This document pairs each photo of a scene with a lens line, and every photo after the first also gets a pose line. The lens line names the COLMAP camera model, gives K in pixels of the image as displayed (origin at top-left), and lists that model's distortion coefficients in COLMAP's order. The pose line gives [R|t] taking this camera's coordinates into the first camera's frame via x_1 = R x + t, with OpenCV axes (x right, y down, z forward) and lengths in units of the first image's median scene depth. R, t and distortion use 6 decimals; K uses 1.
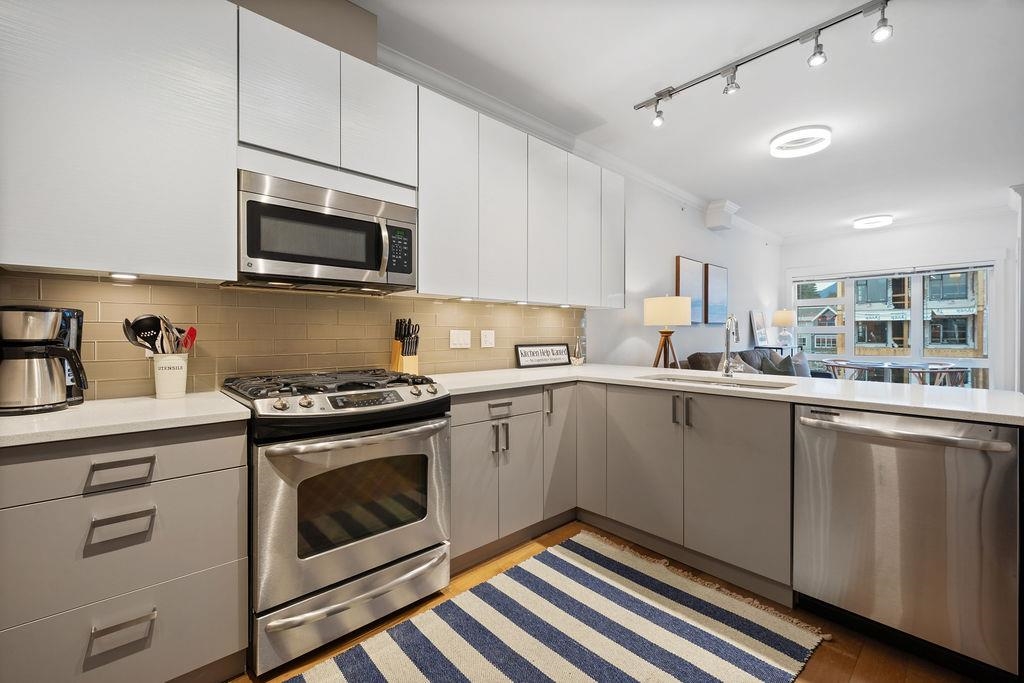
lens RADIAL K [[429.1, 0, 513.7], [0, 429.1, 336.3], [0, 0, 1]] dist [0.001874, -0.001497]
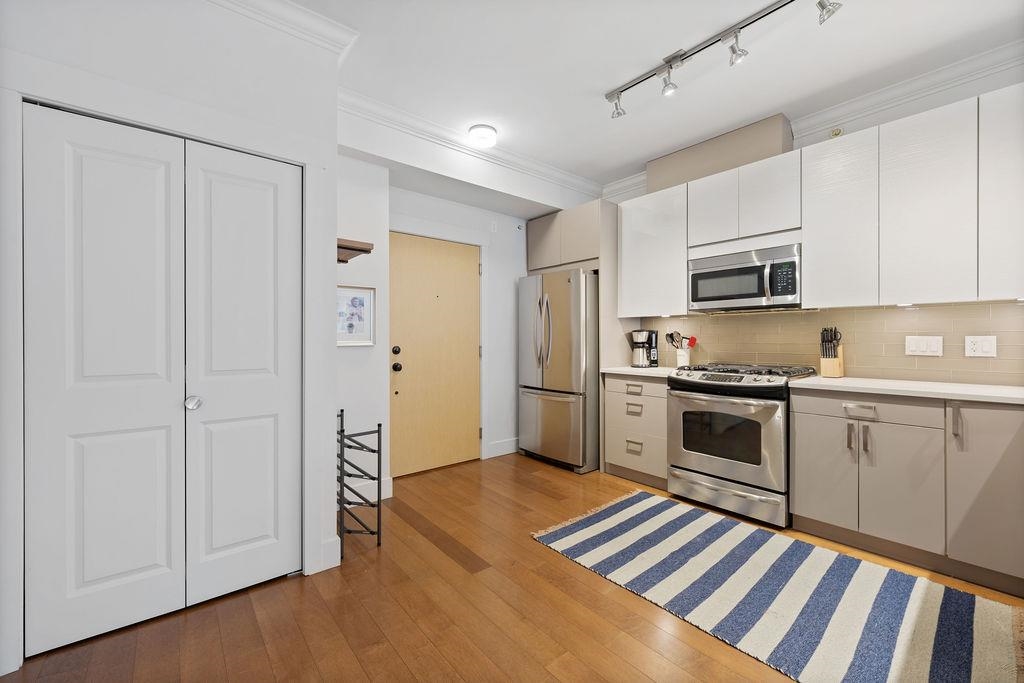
lens RADIAL K [[418.1, 0, 507.2], [0, 418.1, 340.5], [0, 0, 1]] dist [-0.002968, -0.000197]
pose [[-0.063891, 0.004567, -0.997946, 1.125239], [-0.004866, 0.999976, 0.004887, -0.006157], [0.997945, 0.005168, -0.063867, 0.201034]]
